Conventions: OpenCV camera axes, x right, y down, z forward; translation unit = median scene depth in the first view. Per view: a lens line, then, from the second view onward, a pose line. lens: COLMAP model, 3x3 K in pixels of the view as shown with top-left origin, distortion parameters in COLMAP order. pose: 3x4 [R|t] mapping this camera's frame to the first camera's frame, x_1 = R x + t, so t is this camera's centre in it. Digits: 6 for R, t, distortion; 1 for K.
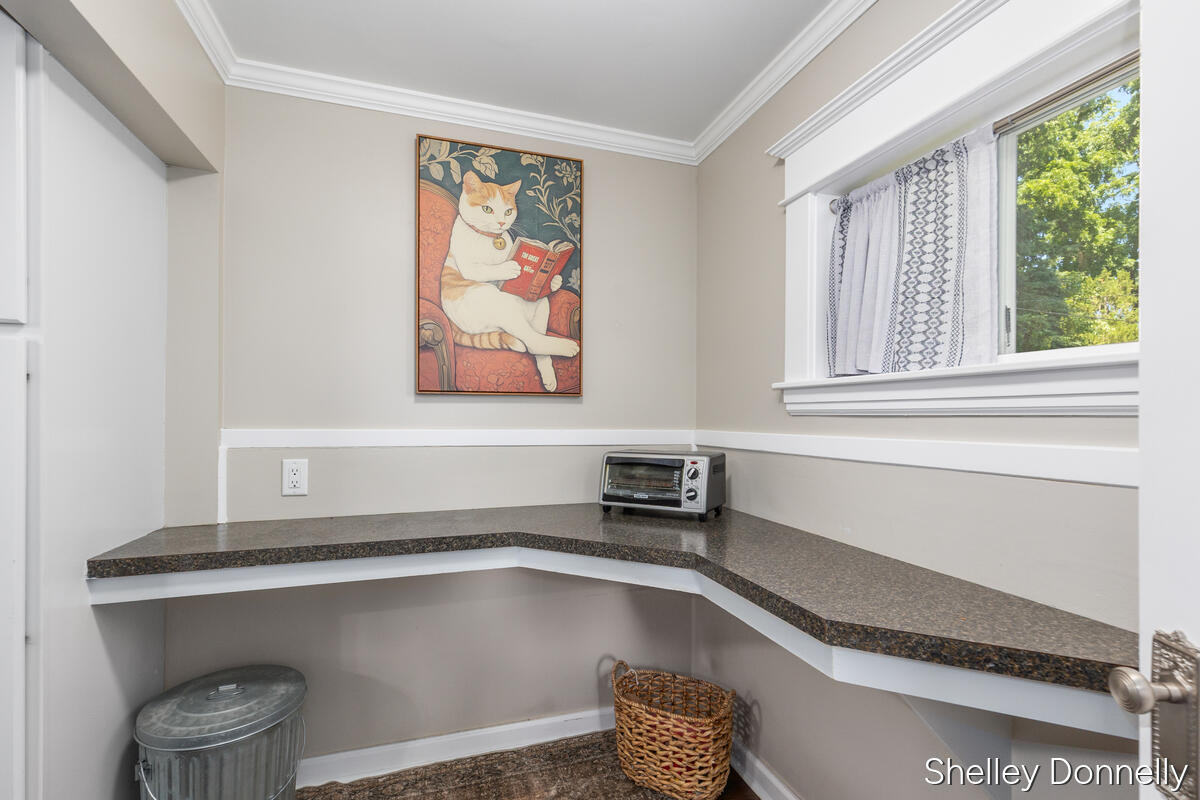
lens RADIAL K [[537.5, 0, 604.2], [0, 537.5, 409.9], [0, 0, 1]] dist [0.012707, -0.000110]
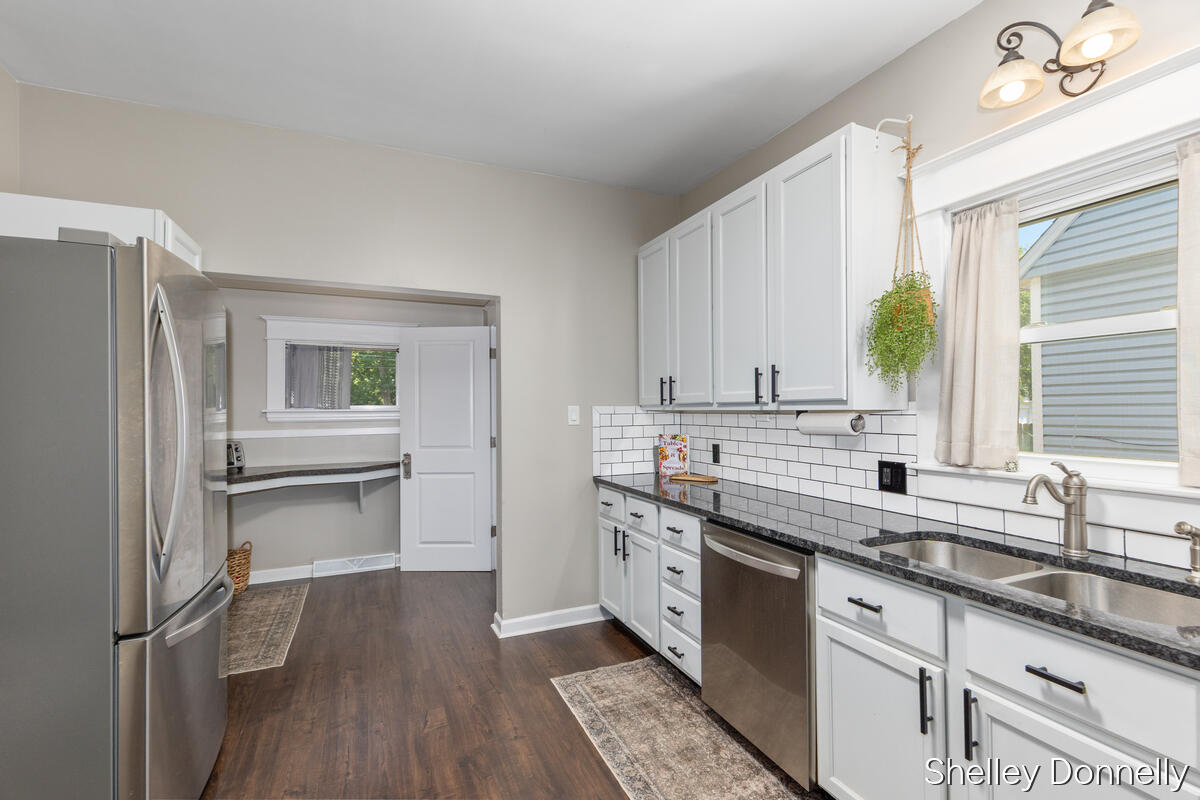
lens RADIAL K [[537.5, 0, 603.5], [0, 537.5, 410.7], [0, 0, 1]] dist [0.012707, -0.000110]
pose [[-0.072142, 0.003612, 0.997388, -2.002529], [0.001911, 0.999992, -0.003483, -0.031177], [-0.997393, 0.001654, -0.072148, -0.331095]]
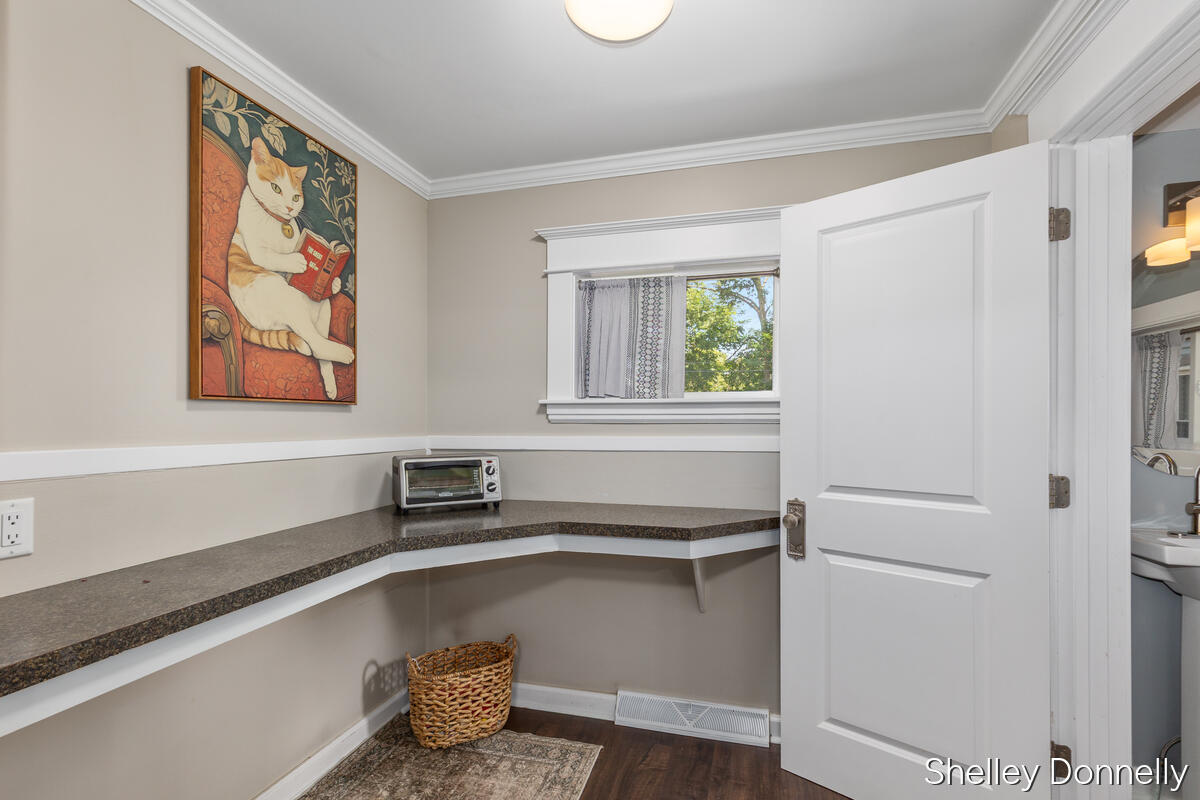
lens RADIAL K [[537.5, 0, 605.0], [0, 537.5, 412.6], [0, 0, 1]] dist [0.012707, -0.000110]
pose [[0.572647, 0.006950, 0.819772, -0.641666], [-0.005150, 0.999975, -0.004881, -0.009456], [-0.819786, -0.001427, 0.572669, 0.066797]]
